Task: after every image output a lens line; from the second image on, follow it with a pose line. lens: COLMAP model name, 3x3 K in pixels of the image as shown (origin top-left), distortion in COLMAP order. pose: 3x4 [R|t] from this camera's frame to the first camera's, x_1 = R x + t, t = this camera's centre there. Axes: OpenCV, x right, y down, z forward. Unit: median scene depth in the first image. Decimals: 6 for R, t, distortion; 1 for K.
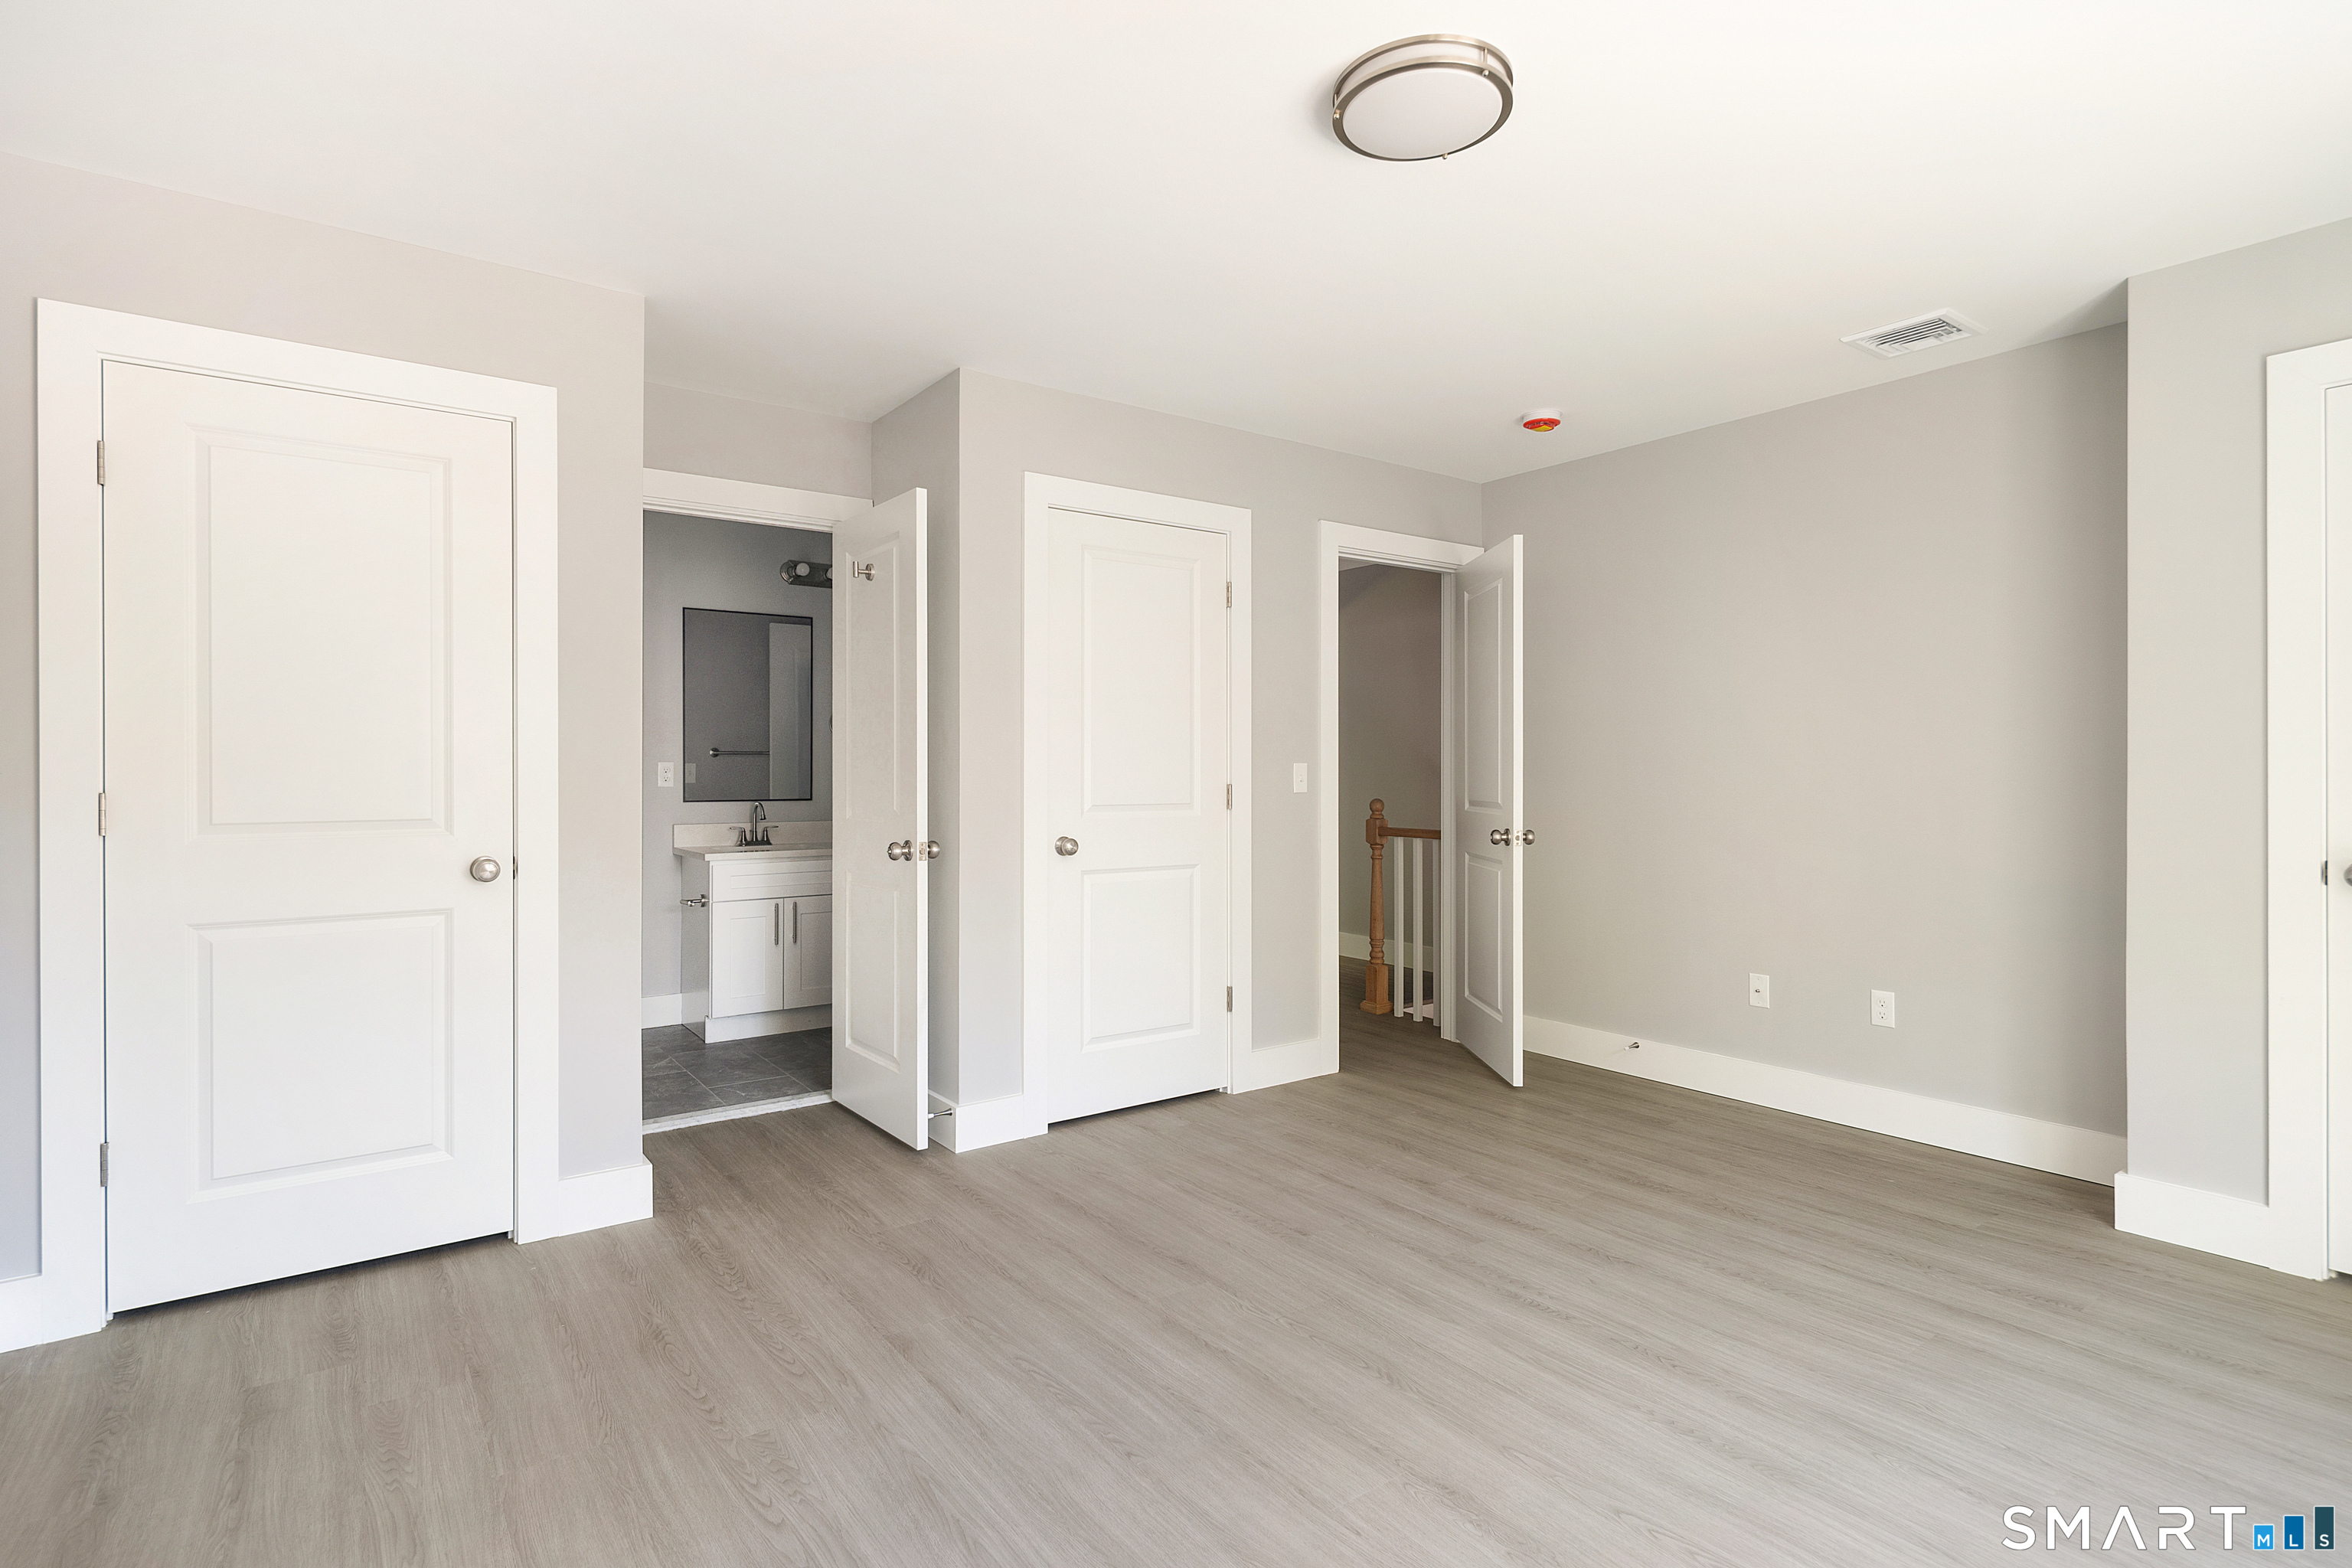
lens RADIAL K [[1180.4, 0, 1176.0], [0, 1180.4, 784.0], [0, 0, 1]] dist [-0.001099, 0.000058]
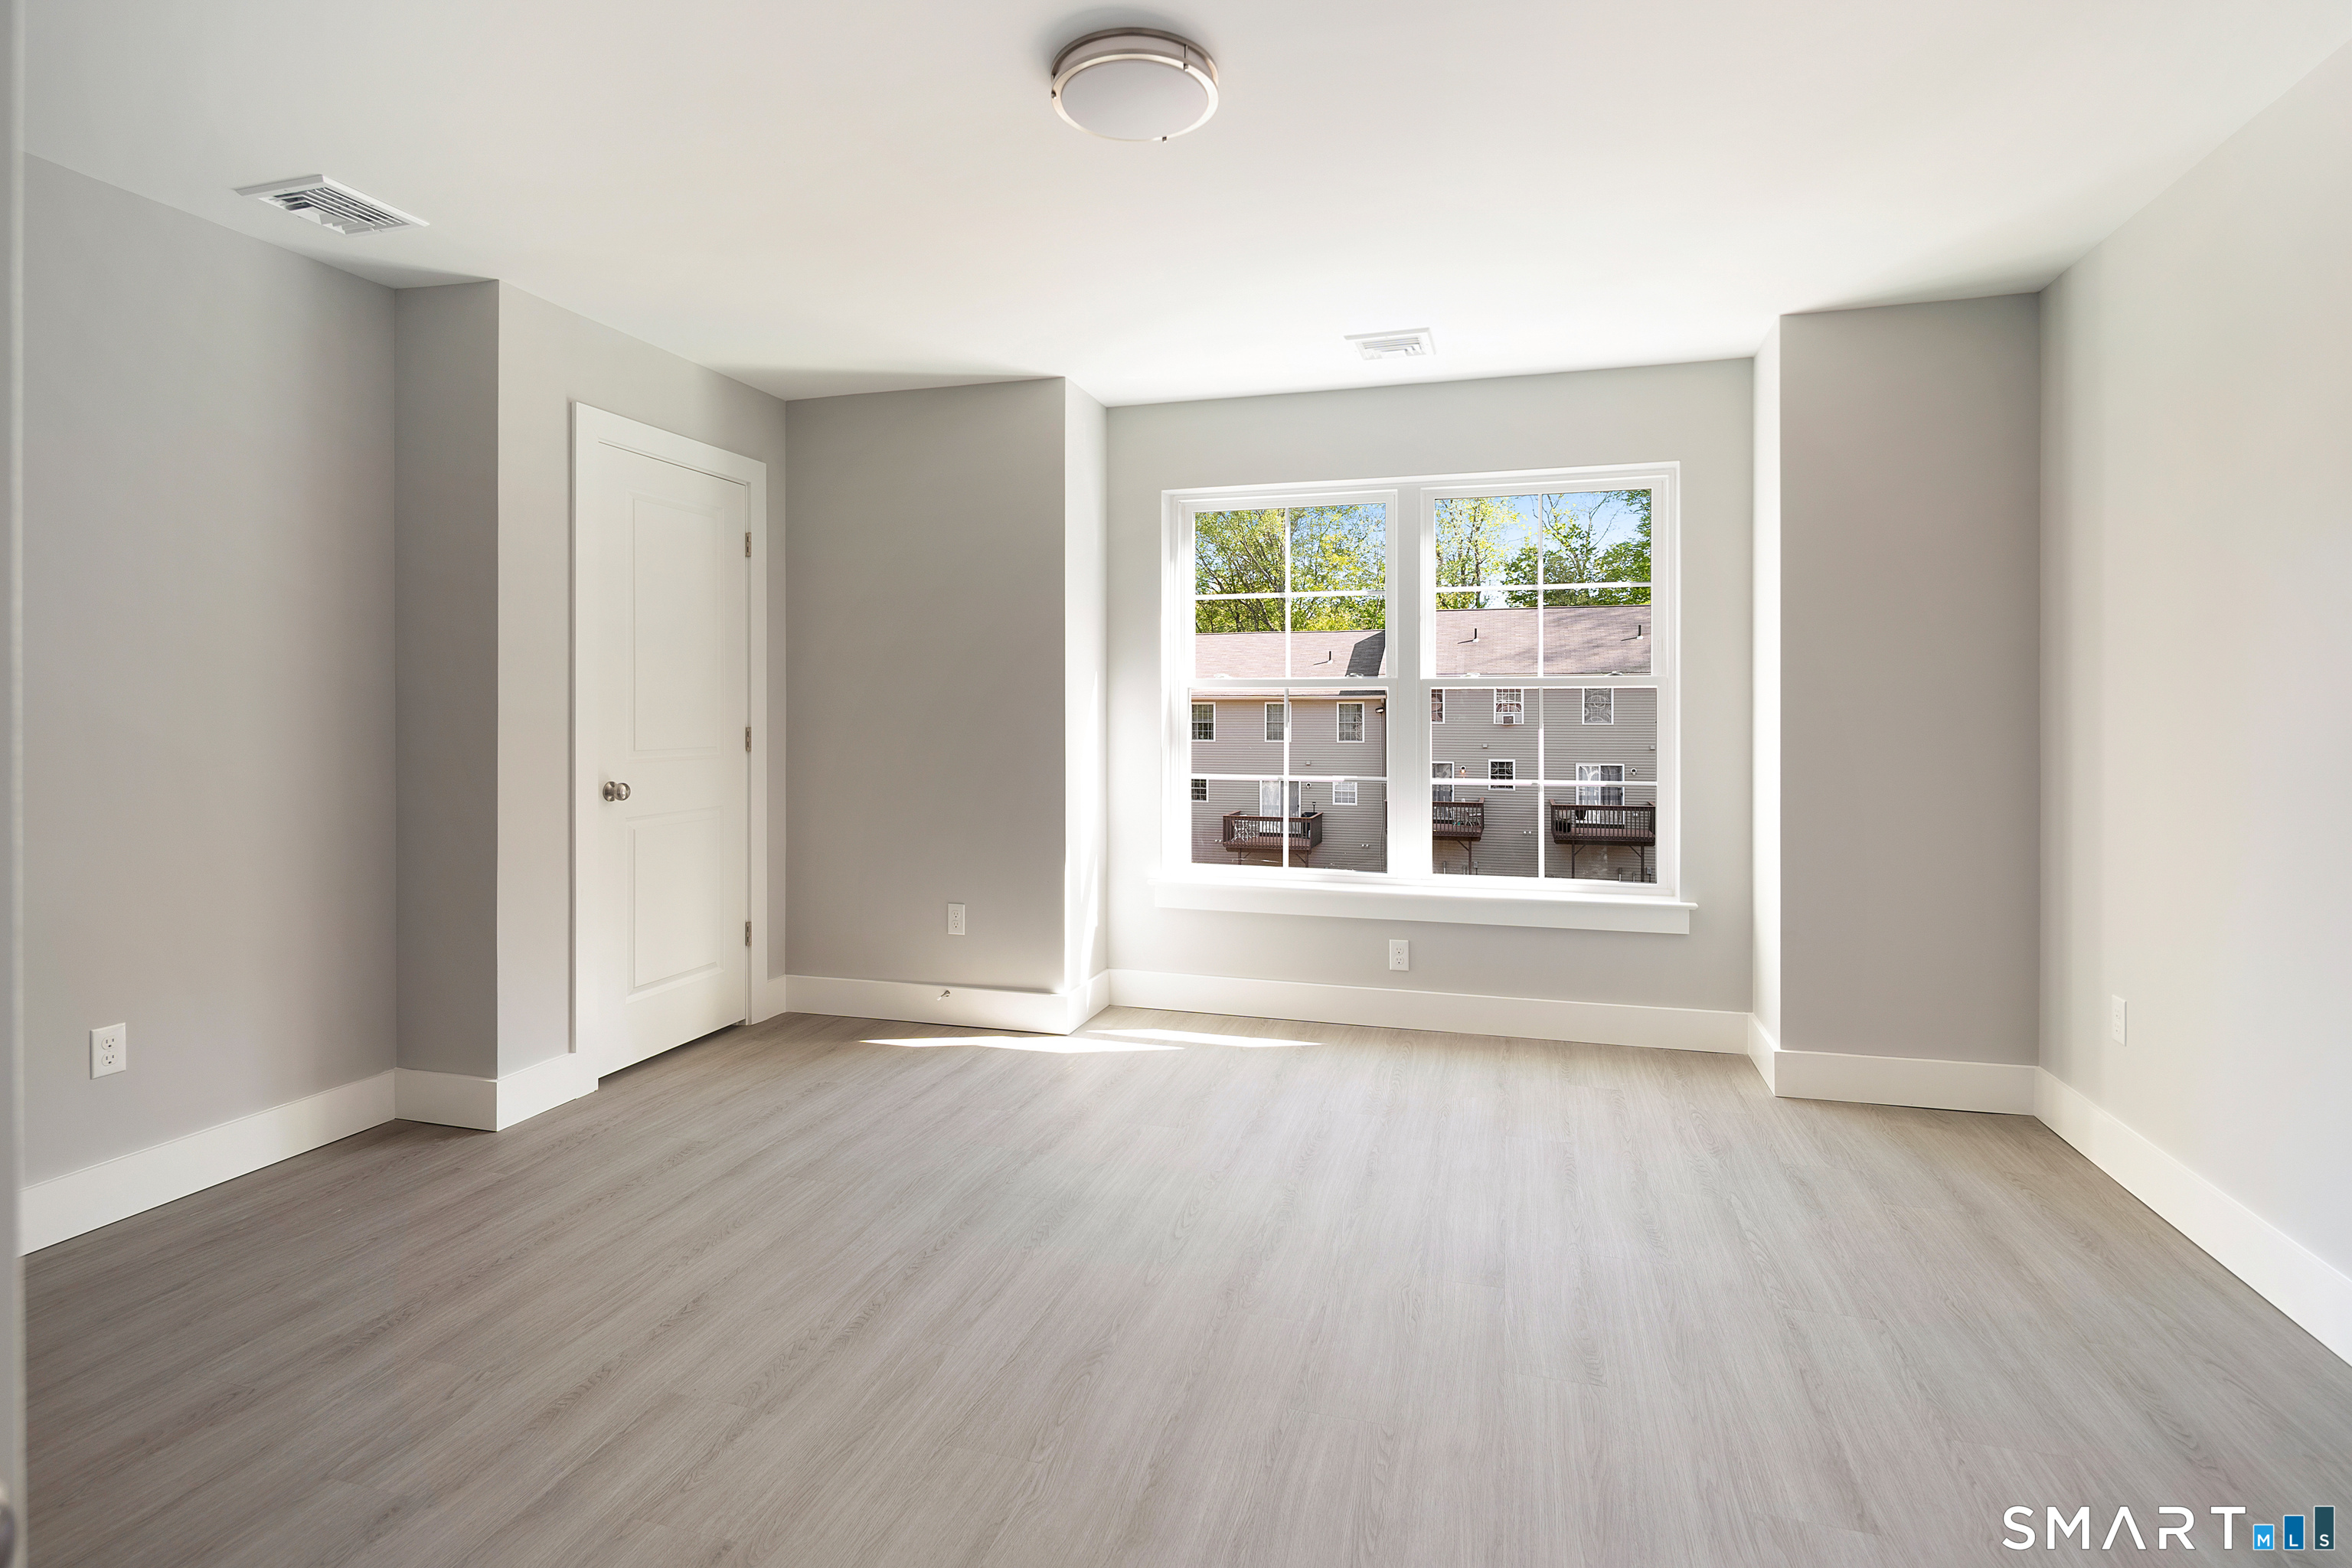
lens RADIAL K [[1161.8, 0, 1176.5], [0, 1161.8, 710.2], [0, 0, 1]] dist [0.000080, 0.000523]
pose [[-0.615035, 0.000077, 0.788500, -0.503050], [0.009221, 0.999932, 0.007095, -0.023584], [-0.788446, 0.011635, -0.614994, 1.268081]]
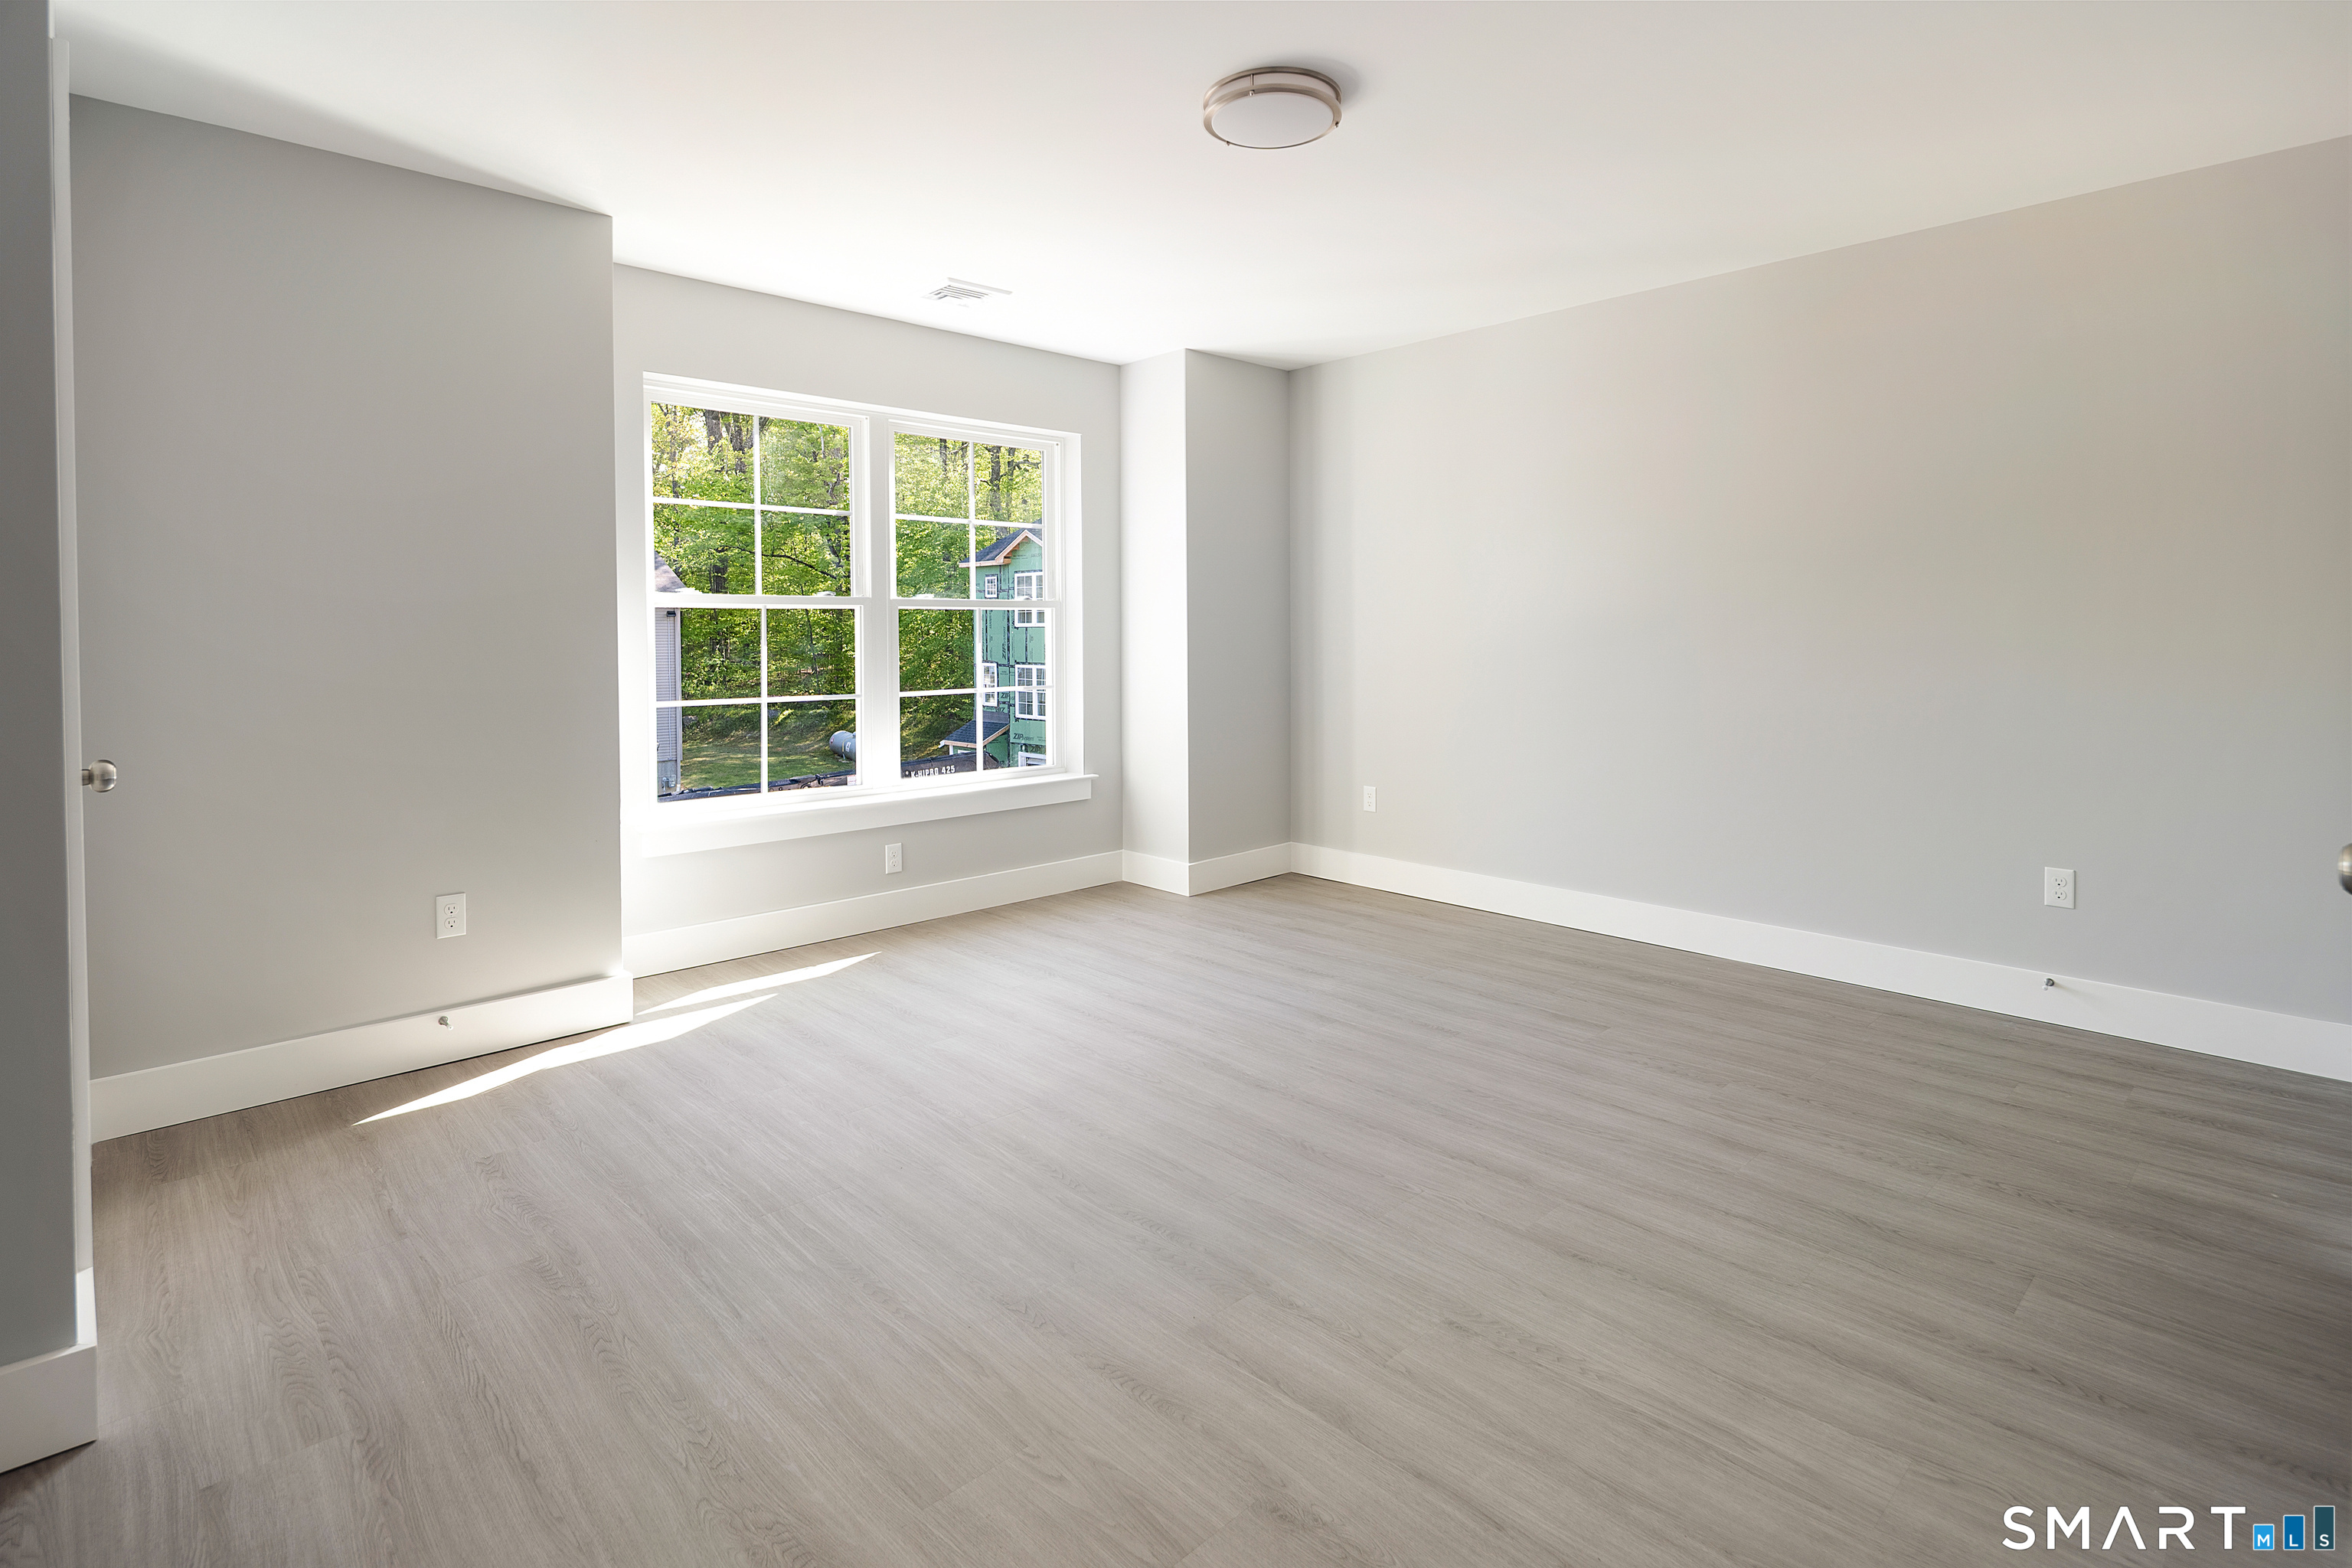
lens RADIAL K [[1145.3, 0, 1186.3], [0, 1145.3, 646.2], [0, 0, 1]] dist [-0.003855, 0.000013]
pose [[-0.991542, 0.009174, -0.129463, 0.368107], [0.005813, 0.999637, 0.026310, -0.023720], [0.129658, 0.025335, -0.991235, 1.755937]]
